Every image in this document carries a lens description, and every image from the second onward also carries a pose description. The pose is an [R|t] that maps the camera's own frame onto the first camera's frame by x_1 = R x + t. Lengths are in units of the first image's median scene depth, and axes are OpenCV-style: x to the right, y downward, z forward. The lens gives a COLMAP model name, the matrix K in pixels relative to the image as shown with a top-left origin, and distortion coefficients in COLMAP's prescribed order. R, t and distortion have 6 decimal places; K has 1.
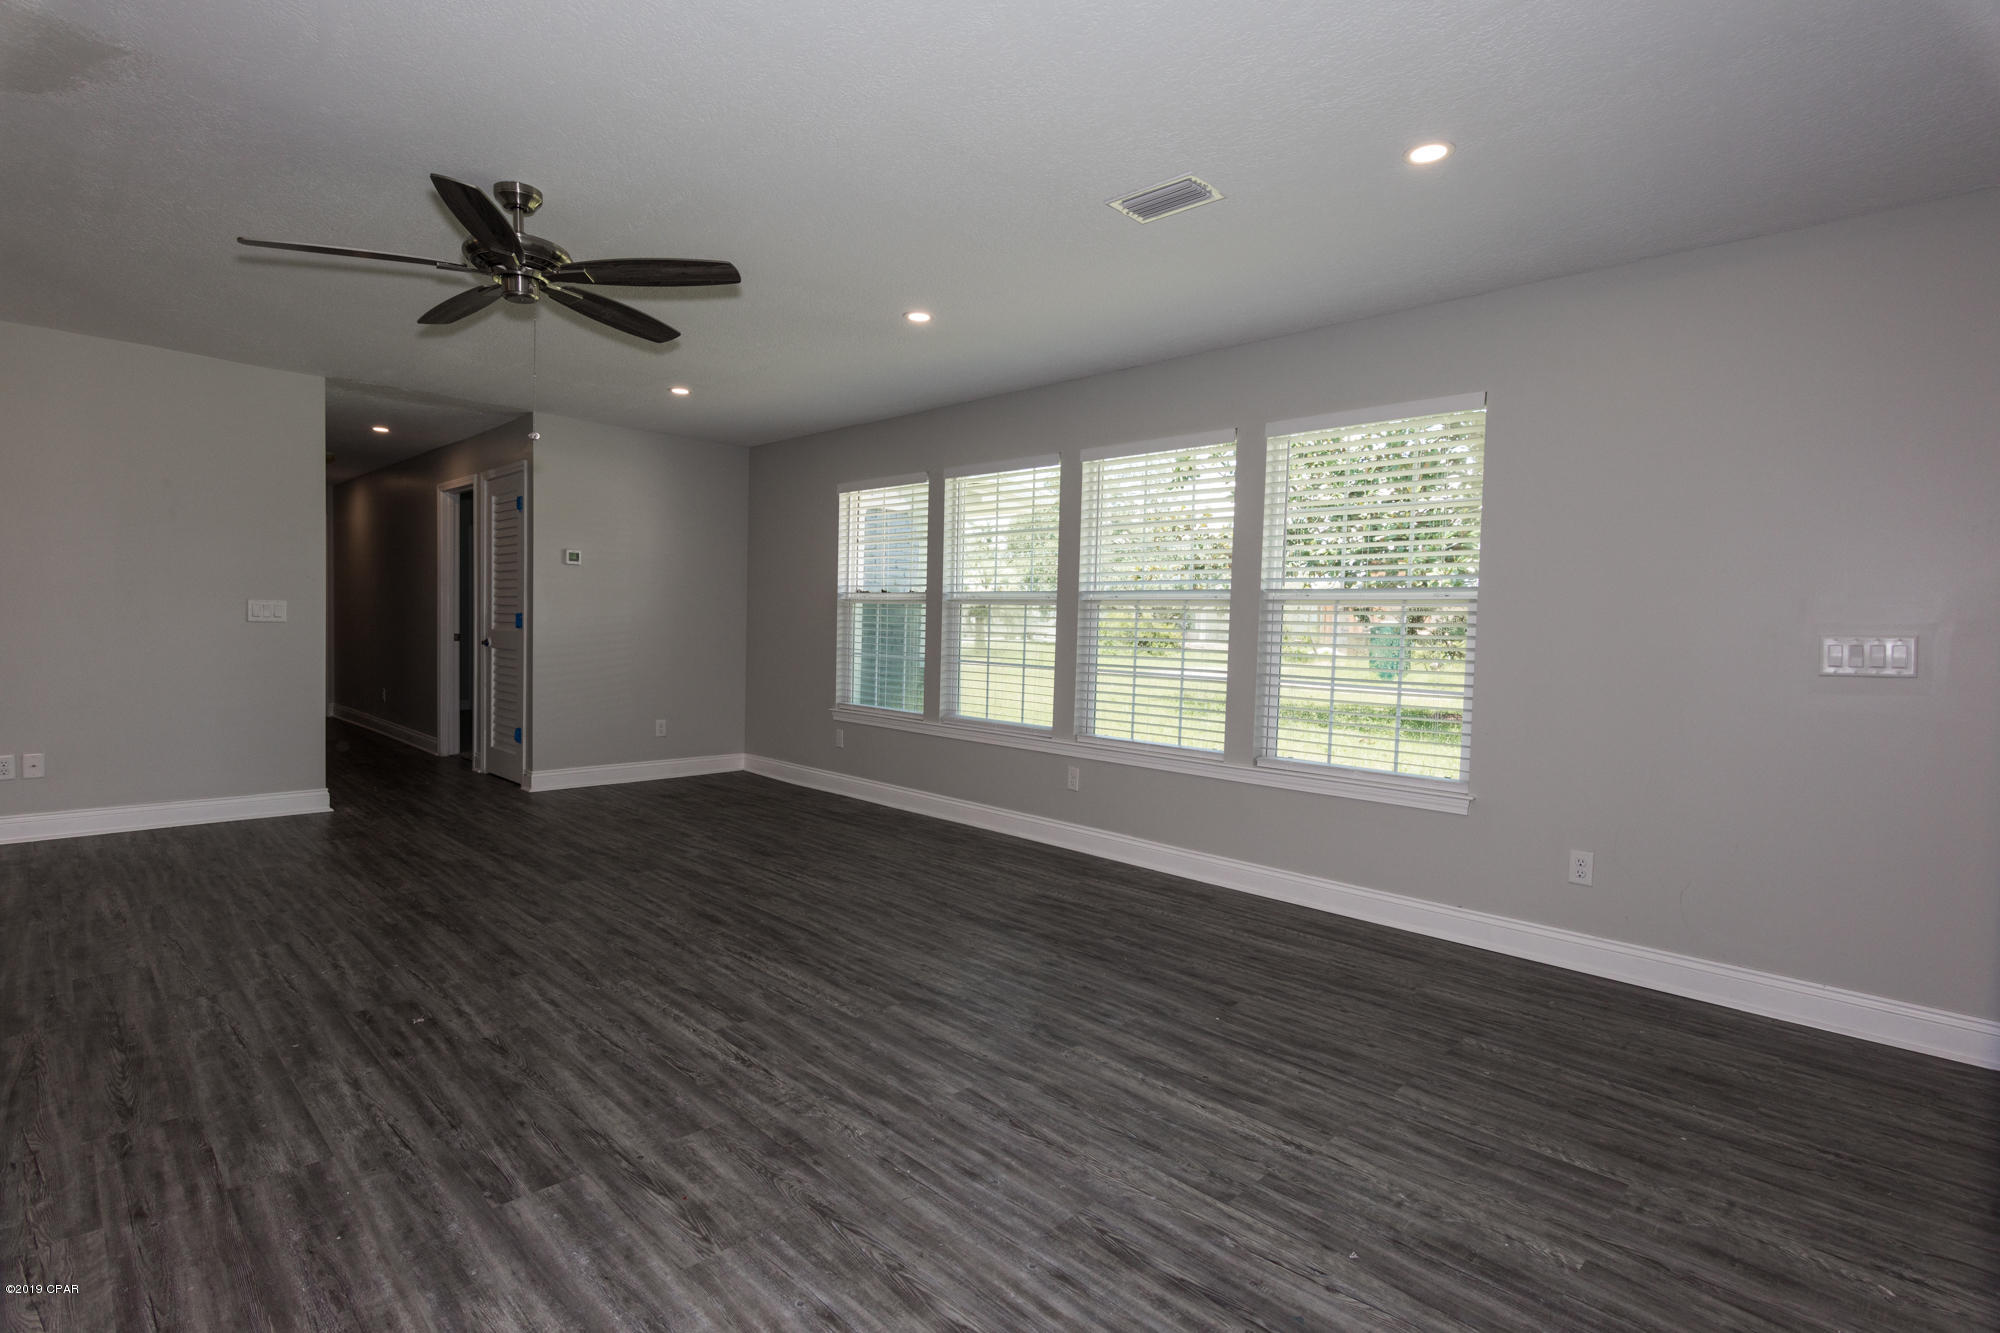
lens RADIAL K [[959.6, 0, 992.4], [0, 959.6, 670.5], [0, 0, 1]] dist [0.001264, 0.000522]
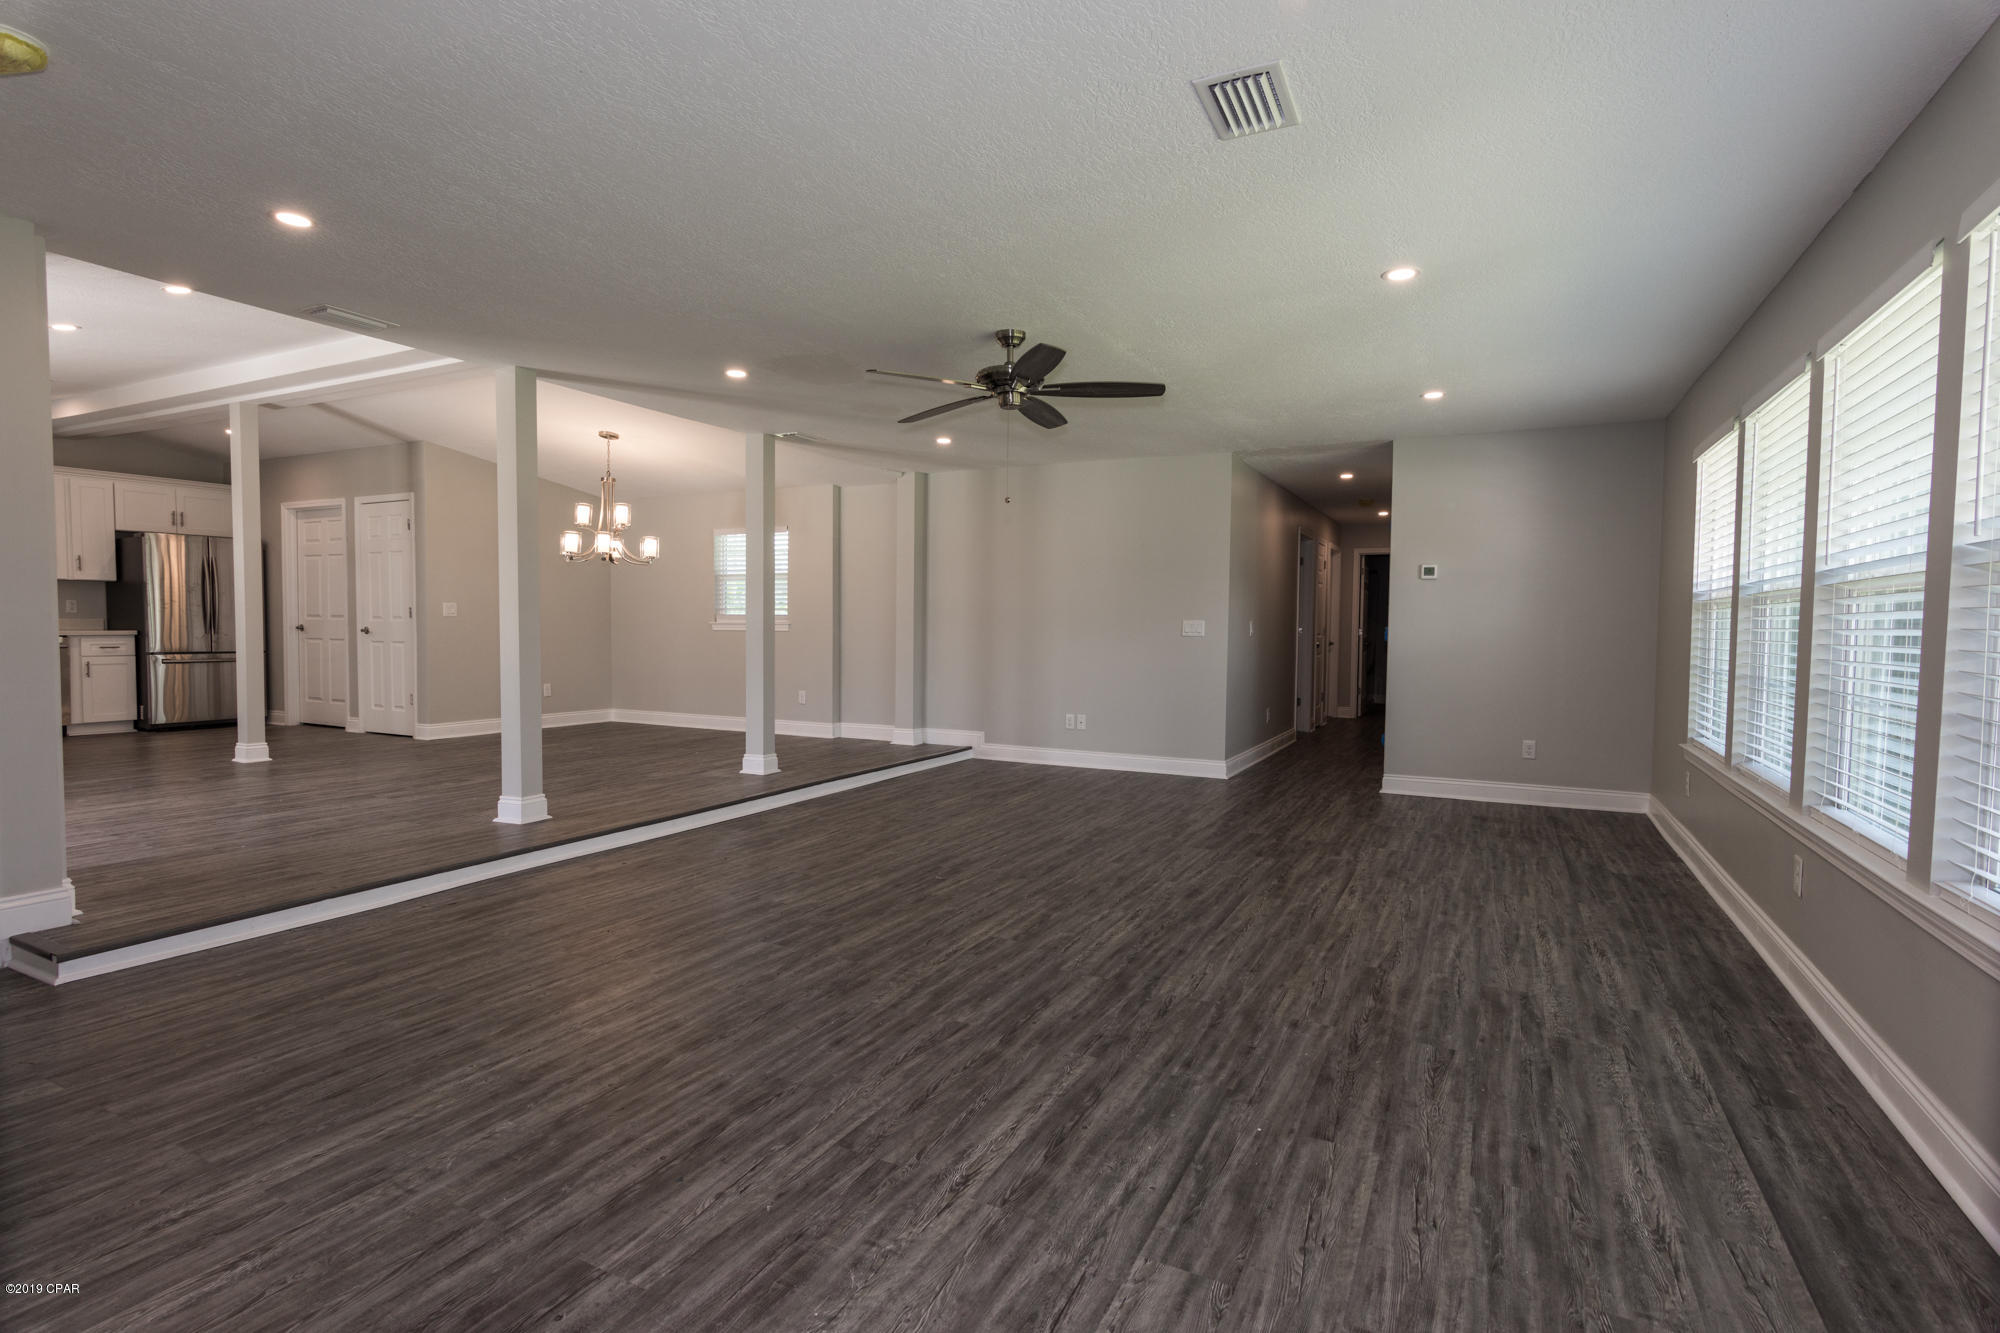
lens RADIAL K [[959.6, 0, 992.4], [0, 959.6, 670.5], [0, 0, 1]] dist [0.001264, 0.000522]
pose [[0.306074, 0.023695, -0.951713, 0.941881], [-0.047778, 0.998813, 0.009502, 0.000260], [0.950808, 0.042563, 0.306842, 0.580068]]
